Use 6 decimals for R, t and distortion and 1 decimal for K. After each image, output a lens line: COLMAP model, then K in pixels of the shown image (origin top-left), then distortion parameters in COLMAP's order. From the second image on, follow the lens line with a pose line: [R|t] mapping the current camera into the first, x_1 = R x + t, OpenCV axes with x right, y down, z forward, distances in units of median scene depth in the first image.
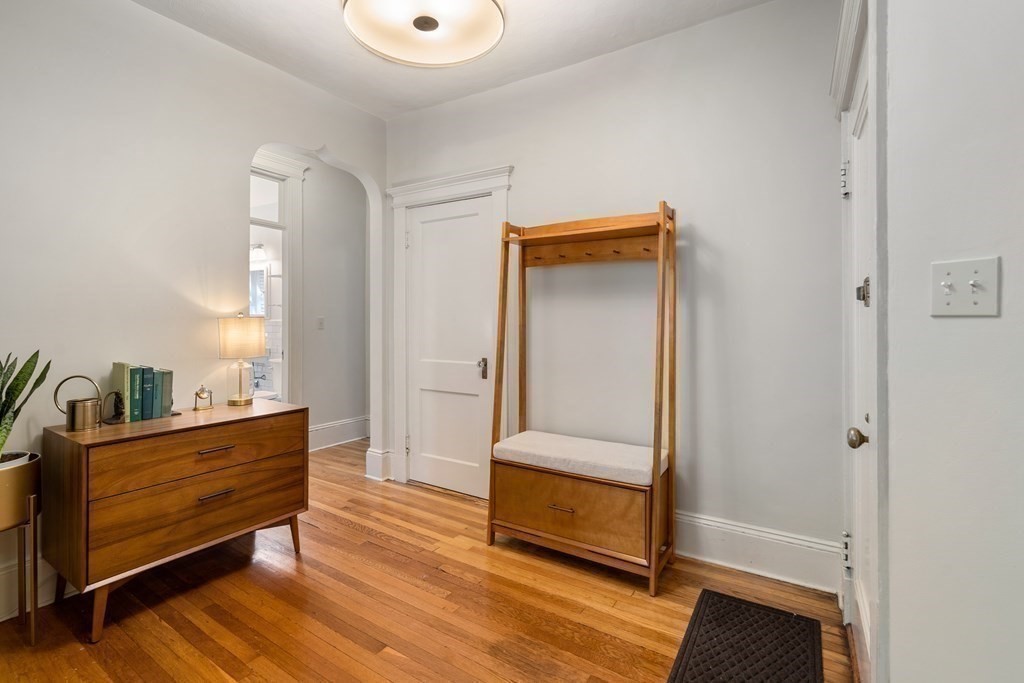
lens RADIAL K [[471.7, 0, 519.5], [0, 471.7, 312.8], [0, 0, 1]] dist [-0.007938, 0.002151]
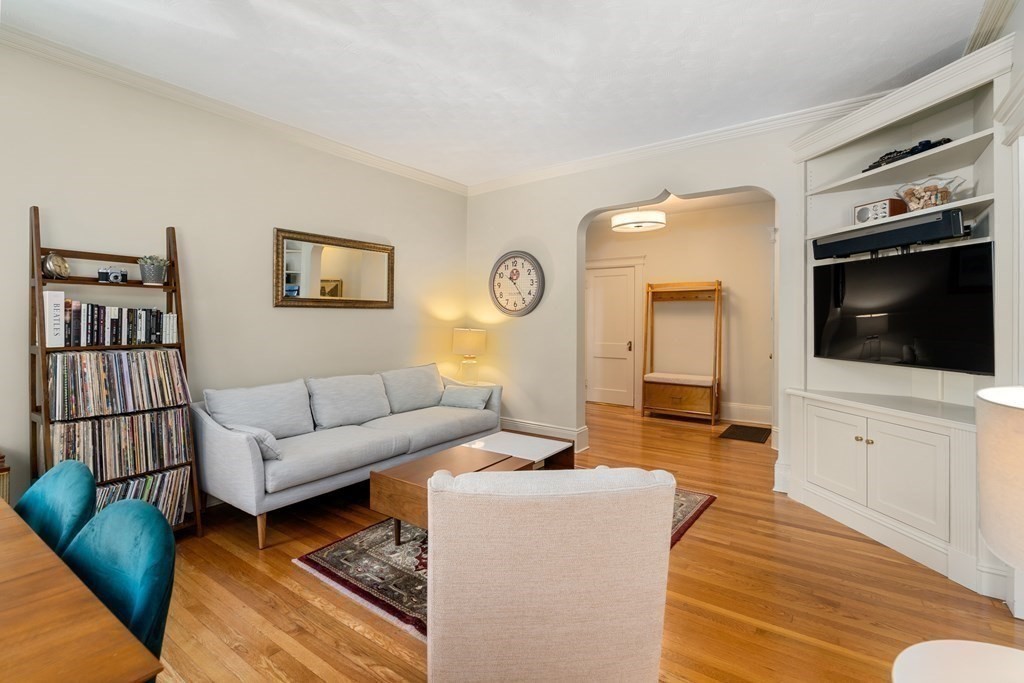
lens RADIAL K [[471.7, 0, 515.6], [0, 471.7, 316.4], [0, 0, 1]] dist [-0.007938, 0.002151]
pose [[0.997519, 0.002509, -0.070350, -0.586753], [-0.001962, 0.999967, 0.007854, -0.046436], [0.070367, -0.007696, 0.997491, -1.582311]]
